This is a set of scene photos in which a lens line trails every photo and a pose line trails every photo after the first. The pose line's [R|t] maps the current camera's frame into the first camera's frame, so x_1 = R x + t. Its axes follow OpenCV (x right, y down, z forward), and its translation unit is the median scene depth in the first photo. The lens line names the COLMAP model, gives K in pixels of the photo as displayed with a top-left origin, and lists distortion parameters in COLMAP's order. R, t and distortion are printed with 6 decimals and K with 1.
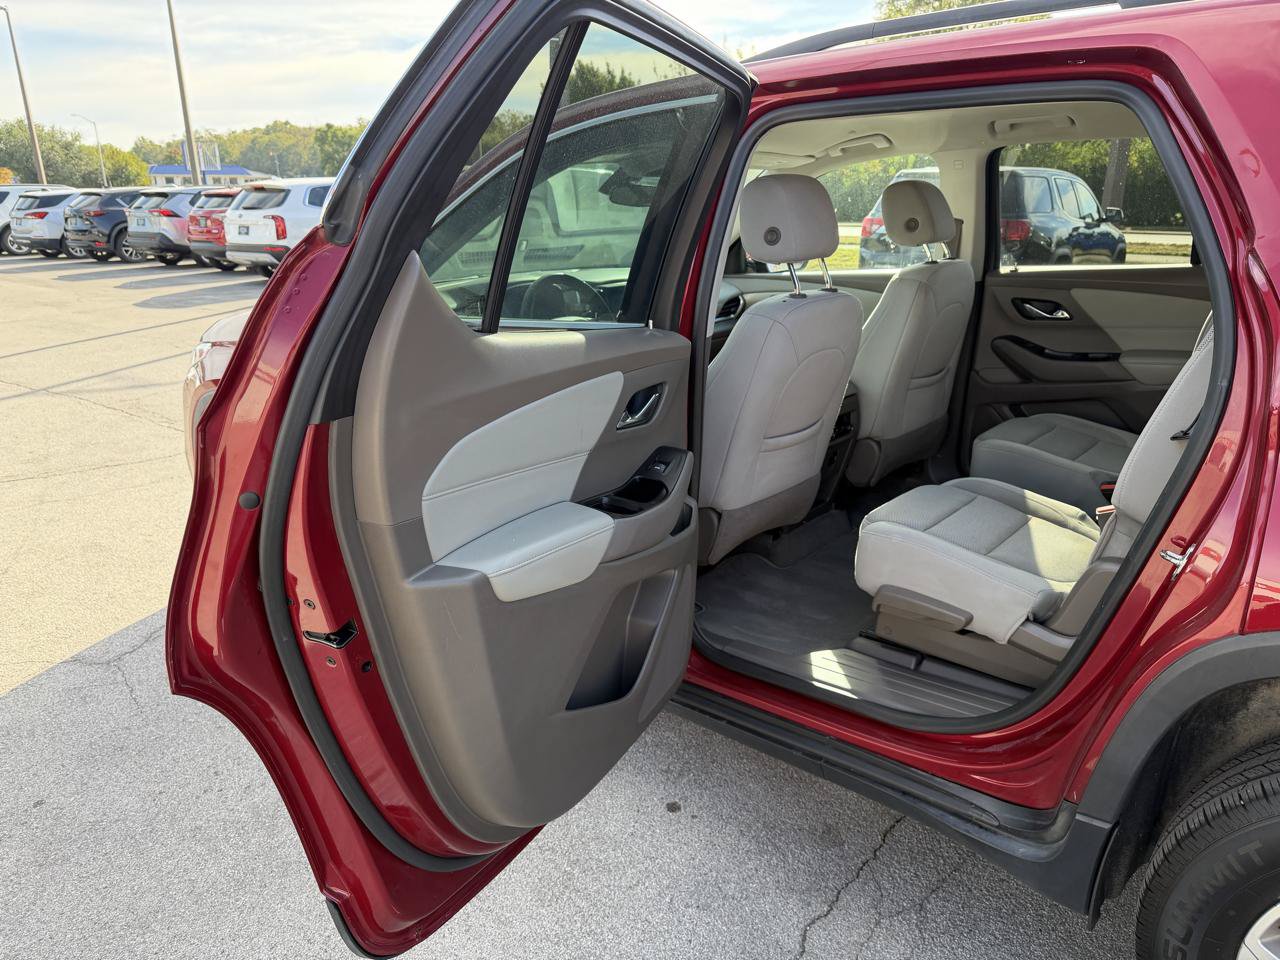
lens RADIAL K [[917.4, 0, 642.4], [0, 917.4, 488.1], [0, 0, 1]] dist [0.011138, -0.015264]
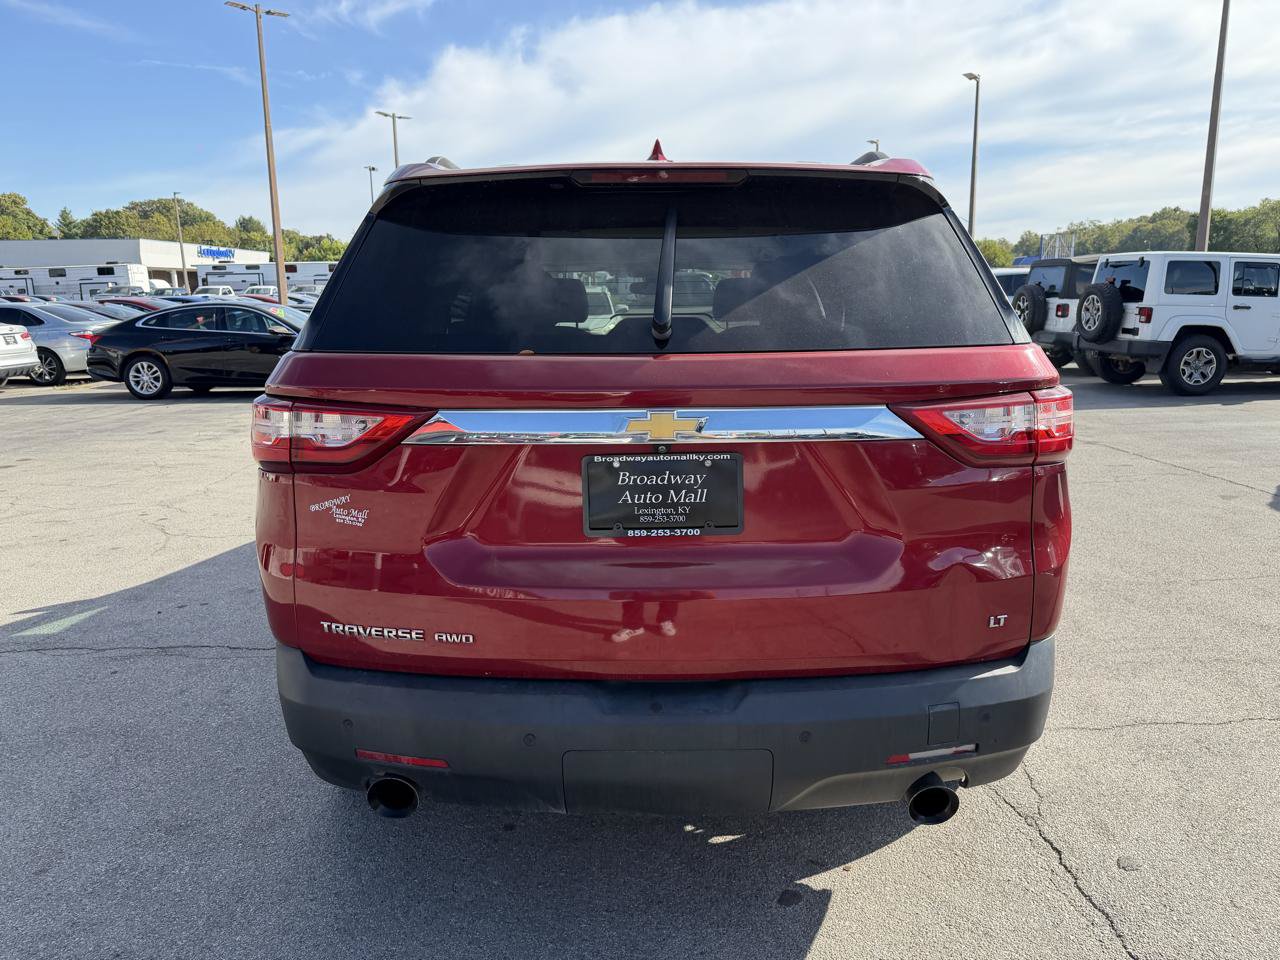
lens RADIAL K [[917.4, 0, 646.3], [0, 917.4, 483.6], [0, 0, 1]] dist [0.011138, -0.015264]
pose [[0.636358, 0.156810, -0.755288, 0.205571], [-0.226610, 0.973920, 0.011274, 0.002014], [0.737358, 0.163981, 0.655296, -0.004776]]
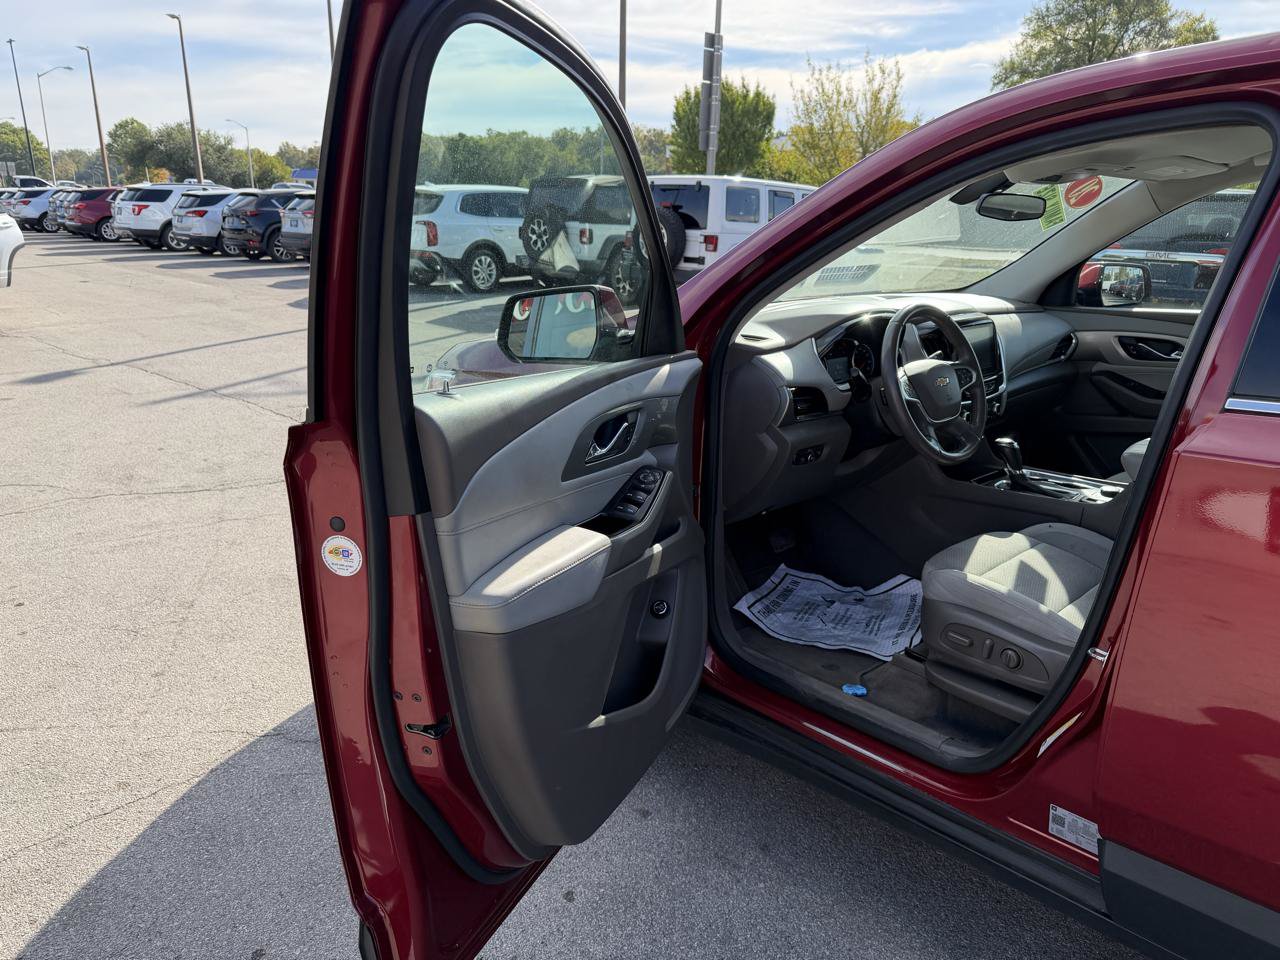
lens RADIAL K [[917.4, 0, 635.5], [0, 917.4, 485.8], [0, 0, 1]] dist [0.011138, -0.015264]
pose [[0.991829, 0.061986, -0.111501, -0.034947], [-0.063822, 0.997877, -0.012970, -0.008674], [0.110461, 0.019981, 0.993680, 0.031318]]
